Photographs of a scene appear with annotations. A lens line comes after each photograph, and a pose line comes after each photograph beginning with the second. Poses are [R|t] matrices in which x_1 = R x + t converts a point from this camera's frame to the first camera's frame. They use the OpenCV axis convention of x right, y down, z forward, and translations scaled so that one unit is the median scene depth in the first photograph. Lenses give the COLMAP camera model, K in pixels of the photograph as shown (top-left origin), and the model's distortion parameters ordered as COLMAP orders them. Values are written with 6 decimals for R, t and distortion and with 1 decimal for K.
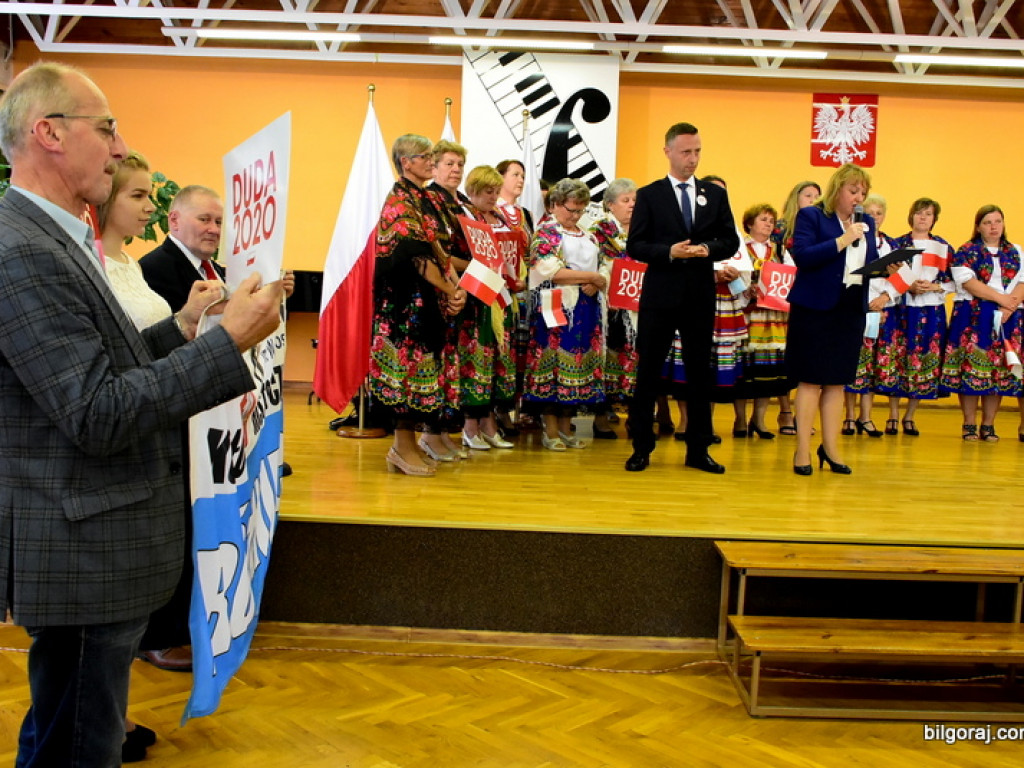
lens RADIAL K [[1051.0, 0, 516.7], [0, 1051.0, 373.6], [0, 0, 1]] dist [-0.029067, 0.000000]
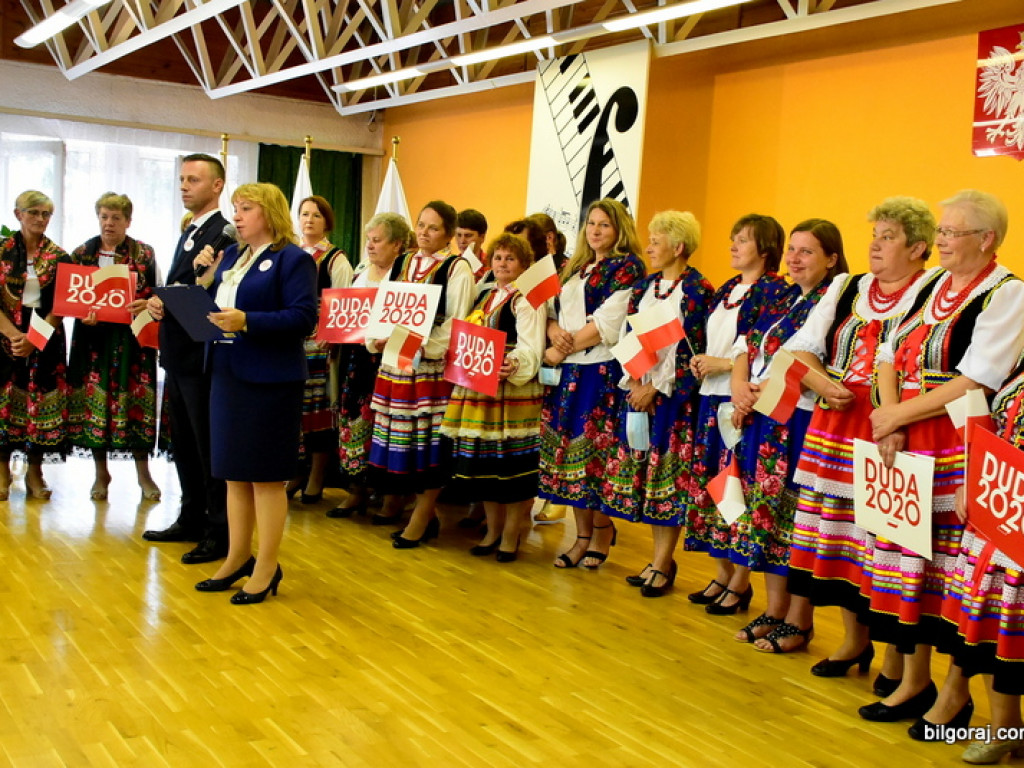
lens RADIAL K [[1247.6, 0, 504.5], [0, 1247.6, 375.9], [0, 0, 1]] dist [0.043464, 0.000000]
pose [[0.523276, 0.065058, -0.849676, 0.908931], [-0.108561, 0.994047, 0.009255, -0.068157], [0.845220, 0.087399, 0.527224, 0.516050]]
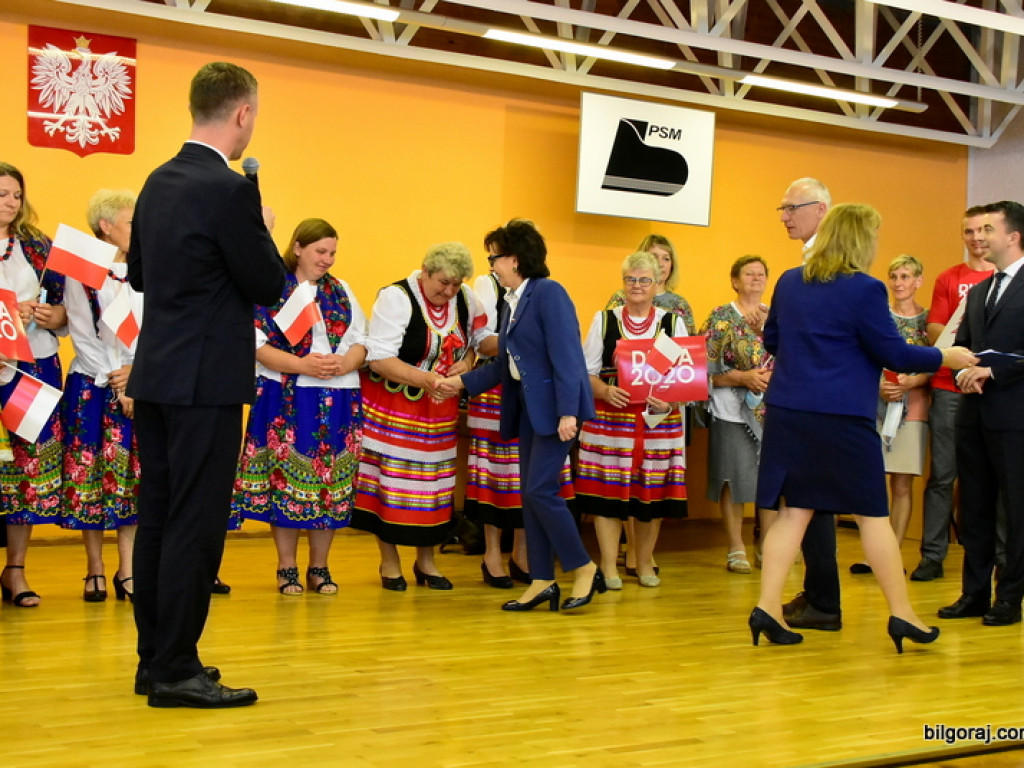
lens RADIAL K [[1520.7, 0, 508.5], [0, 1520.7, 384.0], [0, 0, 1]] dist [0.042792, 0.000000]
pose [[0.852766, -0.011039, 0.522177, 0.069368], [0.039283, 0.998300, -0.043047, -0.016731], [-0.520814, 0.057222, 0.851750, 0.146366]]
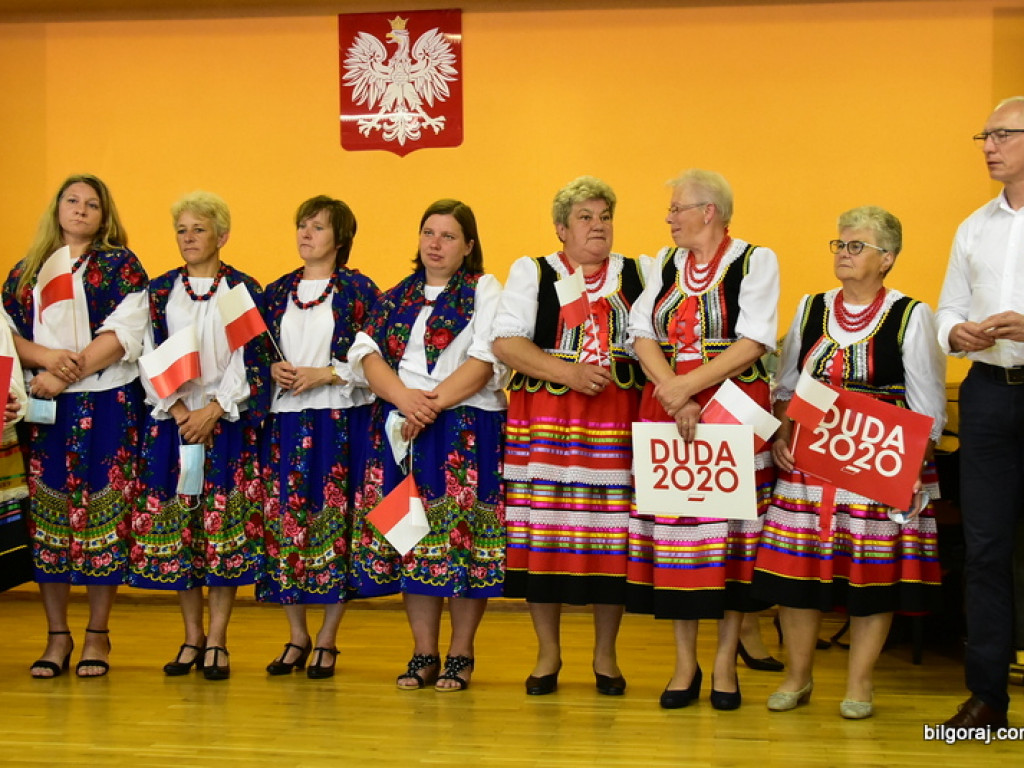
lens RADIAL K [[1755.2, 0, 488.3], [0, 1755.2, 370.0], [0, 0, 1]] dist [0.001884, 0.000000]
pose [[0.989331, -0.031636, -0.142209, 0.577942], [0.017065, 0.994583, -0.102532, 0.002006], [0.144682, 0.099011, 0.984512, 0.193443]]
